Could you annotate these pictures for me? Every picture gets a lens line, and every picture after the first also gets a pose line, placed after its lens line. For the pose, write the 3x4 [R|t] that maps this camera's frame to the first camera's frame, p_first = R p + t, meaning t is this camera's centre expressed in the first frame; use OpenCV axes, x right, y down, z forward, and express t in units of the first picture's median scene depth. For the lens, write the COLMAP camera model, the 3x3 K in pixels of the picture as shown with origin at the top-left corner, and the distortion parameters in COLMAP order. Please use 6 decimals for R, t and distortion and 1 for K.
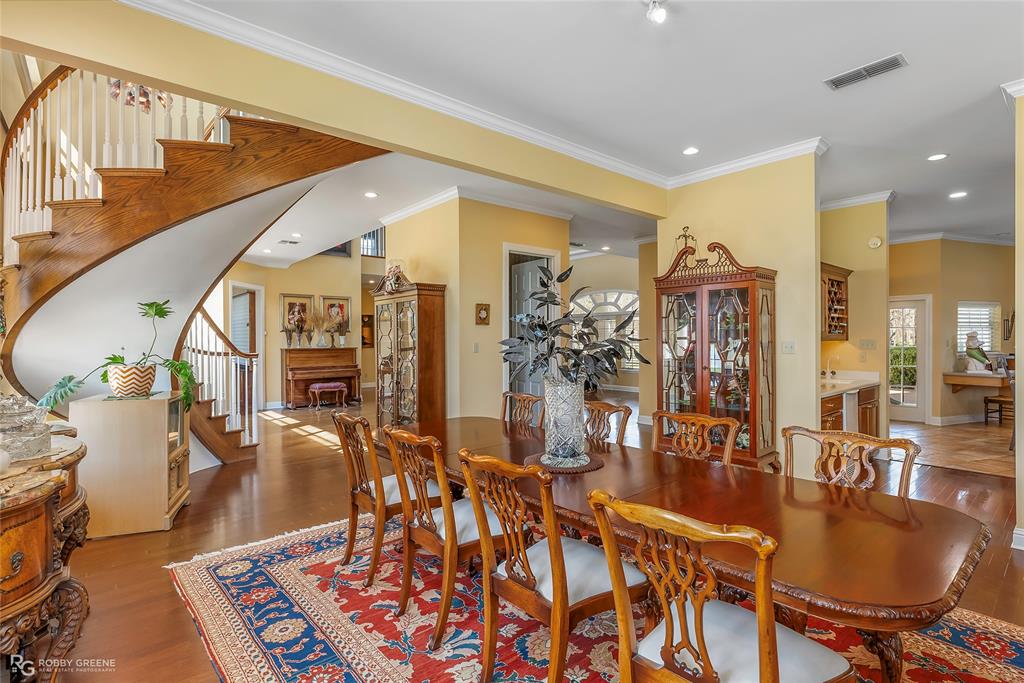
lens RADIAL K [[495.6, 0, 511.5], [0, 495.6, 340.2], [0, 0, 1]] dist [0.000696, -0.000051]
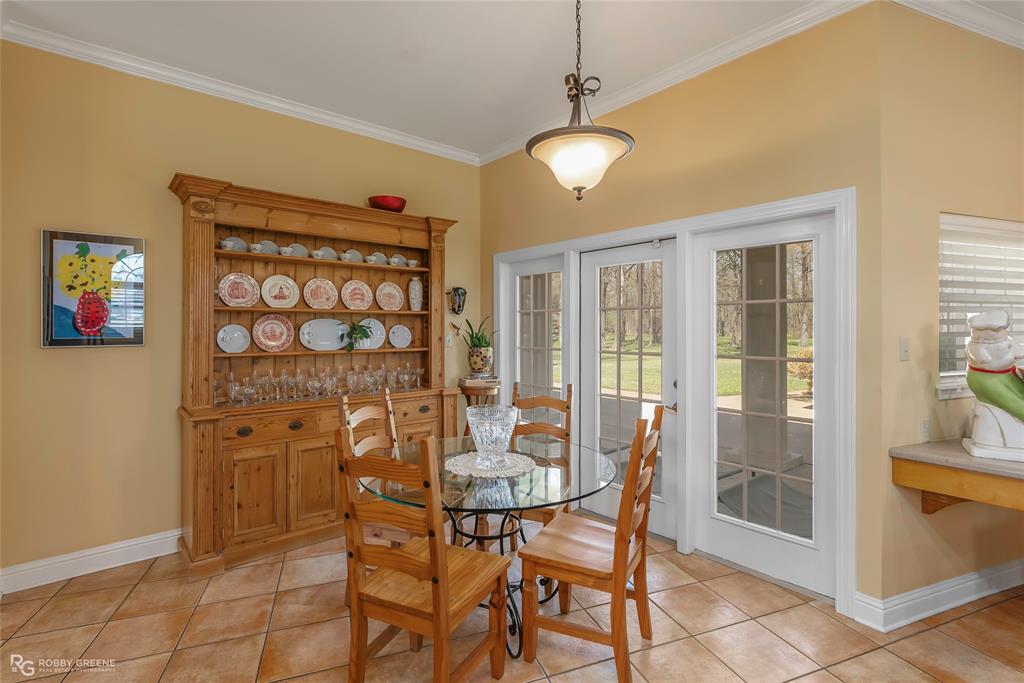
lens RADIAL K [[476.8, 0, 509.8], [0, 476.8, 323.4], [0, 0, 1]] dist [-0.004090, -0.000323]
pose [[0.999976, 0.003846, -0.005762, 0.642733], [-0.003897, 0.999953, -0.008861, -0.006620], [0.005728, 0.008883, 0.999944, 0.712229]]
